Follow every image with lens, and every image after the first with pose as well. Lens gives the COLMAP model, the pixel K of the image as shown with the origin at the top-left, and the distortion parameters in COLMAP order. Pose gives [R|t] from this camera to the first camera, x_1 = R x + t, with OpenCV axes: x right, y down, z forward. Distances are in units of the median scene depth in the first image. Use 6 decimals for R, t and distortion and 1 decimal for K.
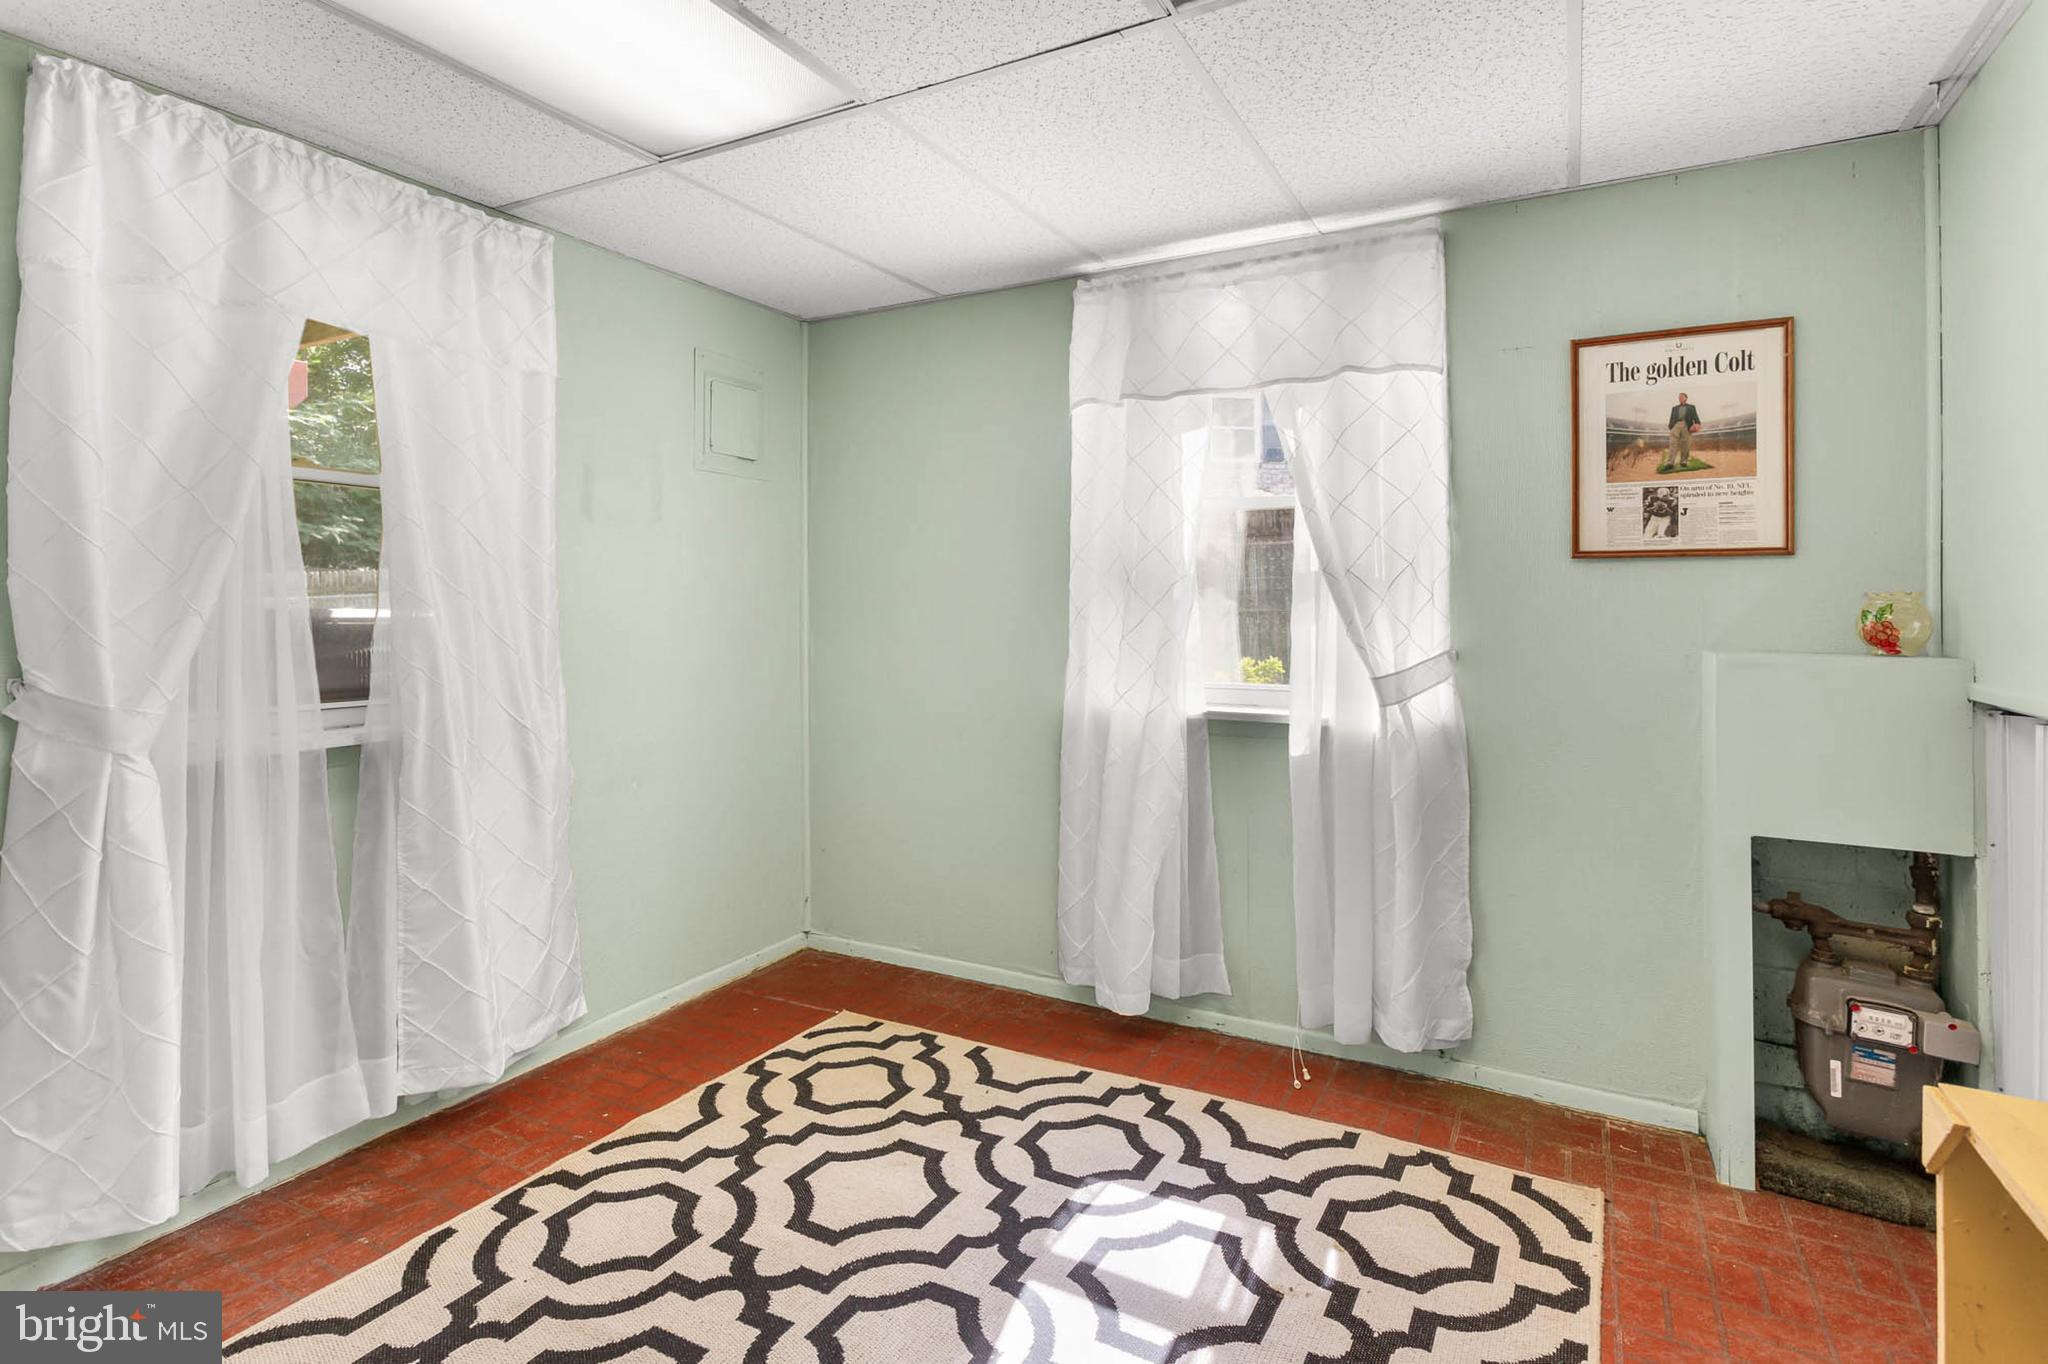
lens RADIAL K [[1019.7, 0, 960.4], [0, 1019.7, 604.4], [0, 0, 1]] dist [-0.000827, 0.000975]
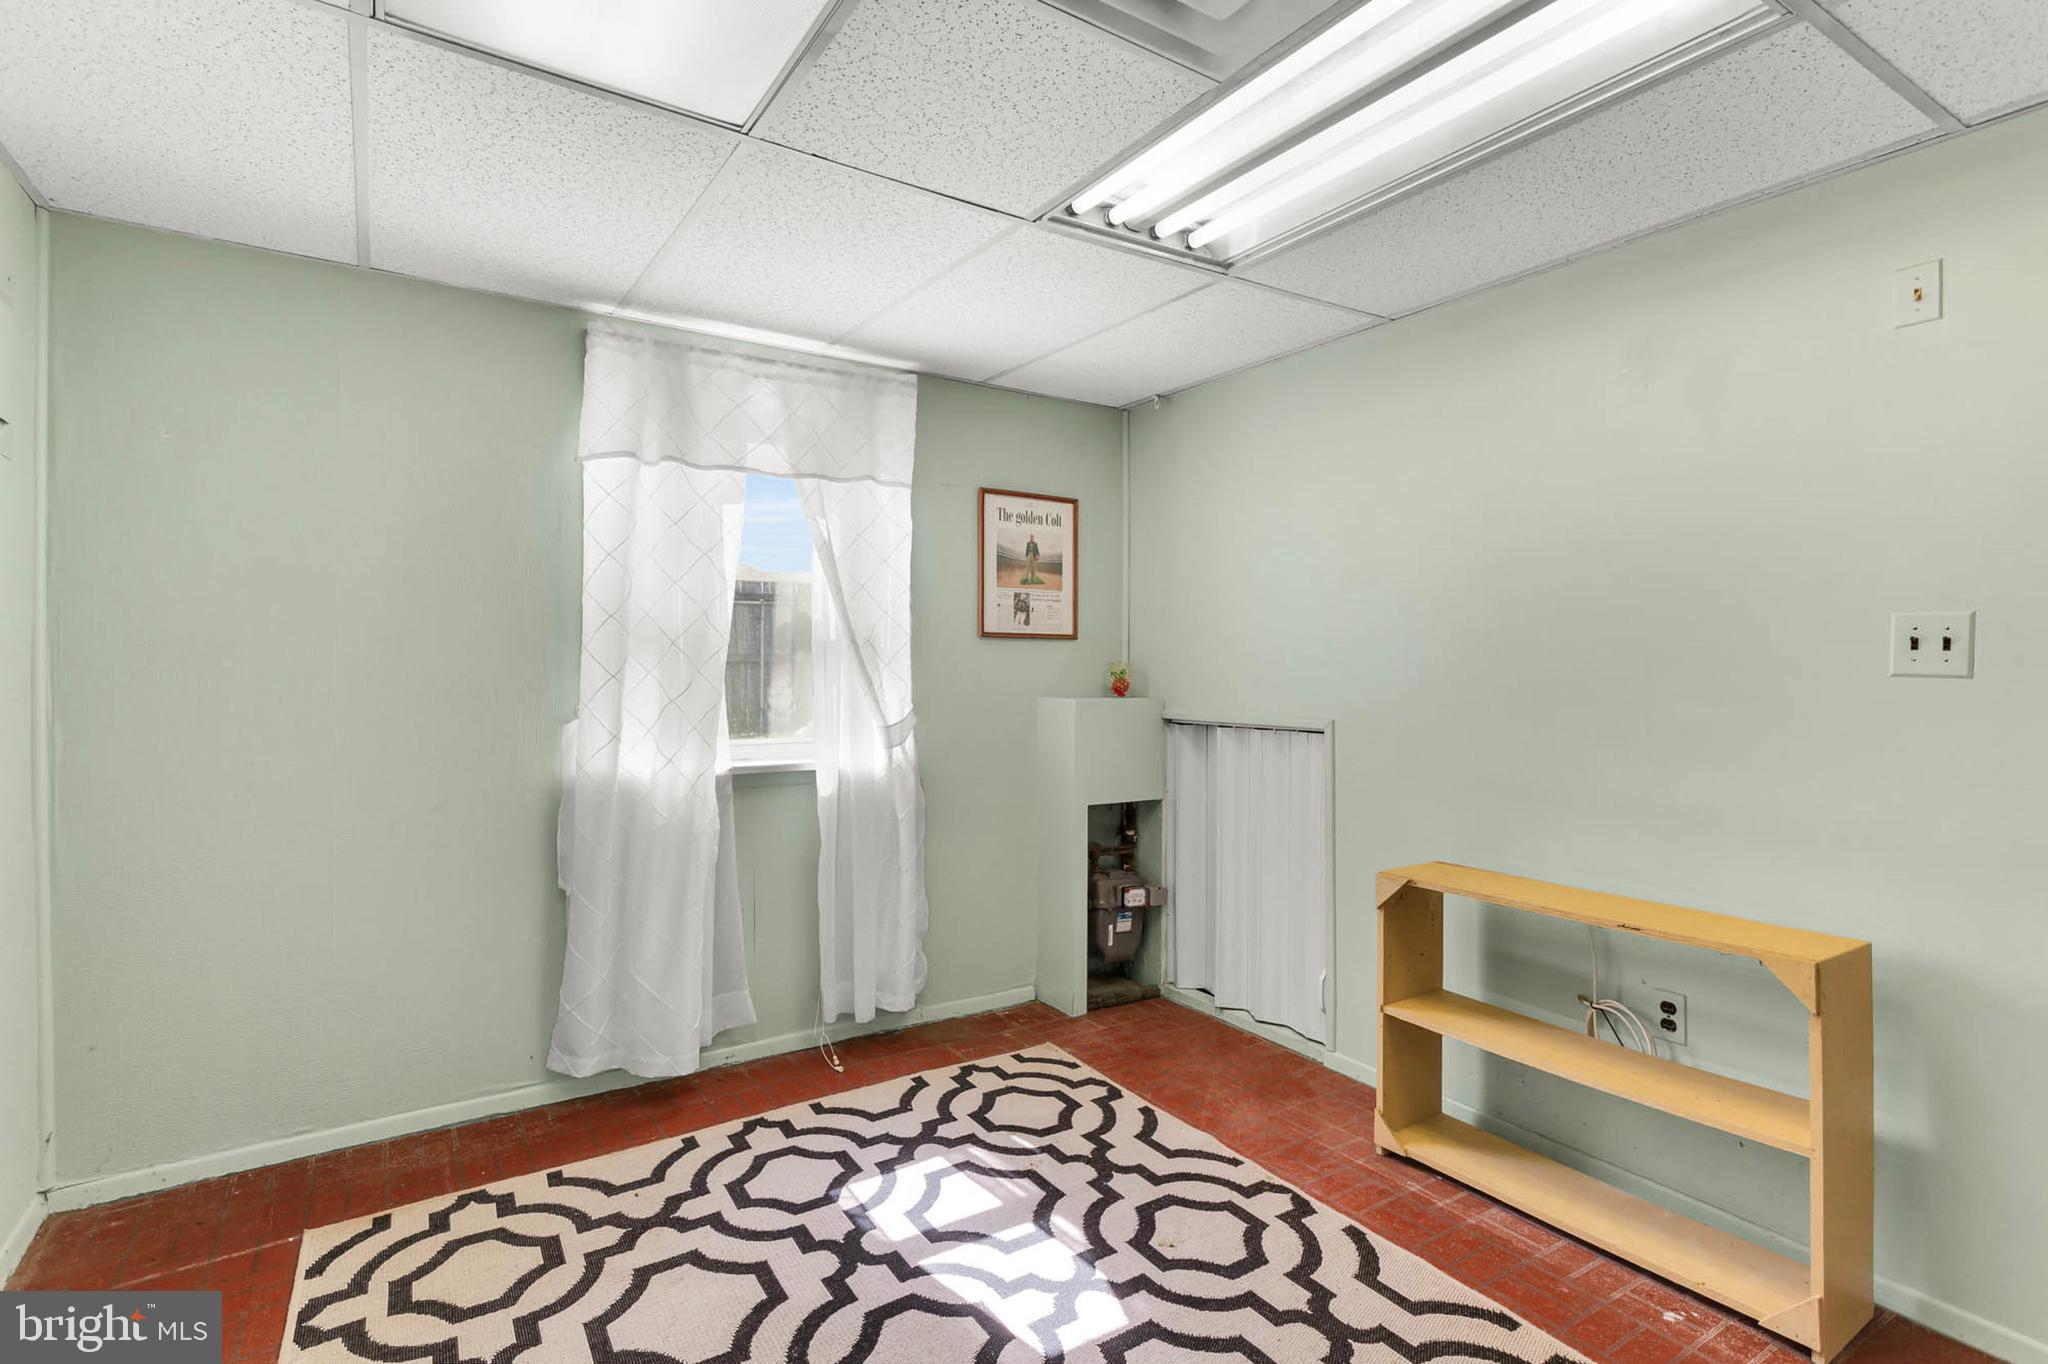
lens RADIAL K [[1019.7, 0, 1017.8], [0, 1019.7, 672.3], [0, 0, 1]] dist [-0.000827, 0.000975]
pose [[0.450165, -0.005985, 0.892925, -0.706448], [-0.005502, 0.999940, 0.009476, -0.008956], [-0.892929, -0.009178, 0.450105, 0.305393]]
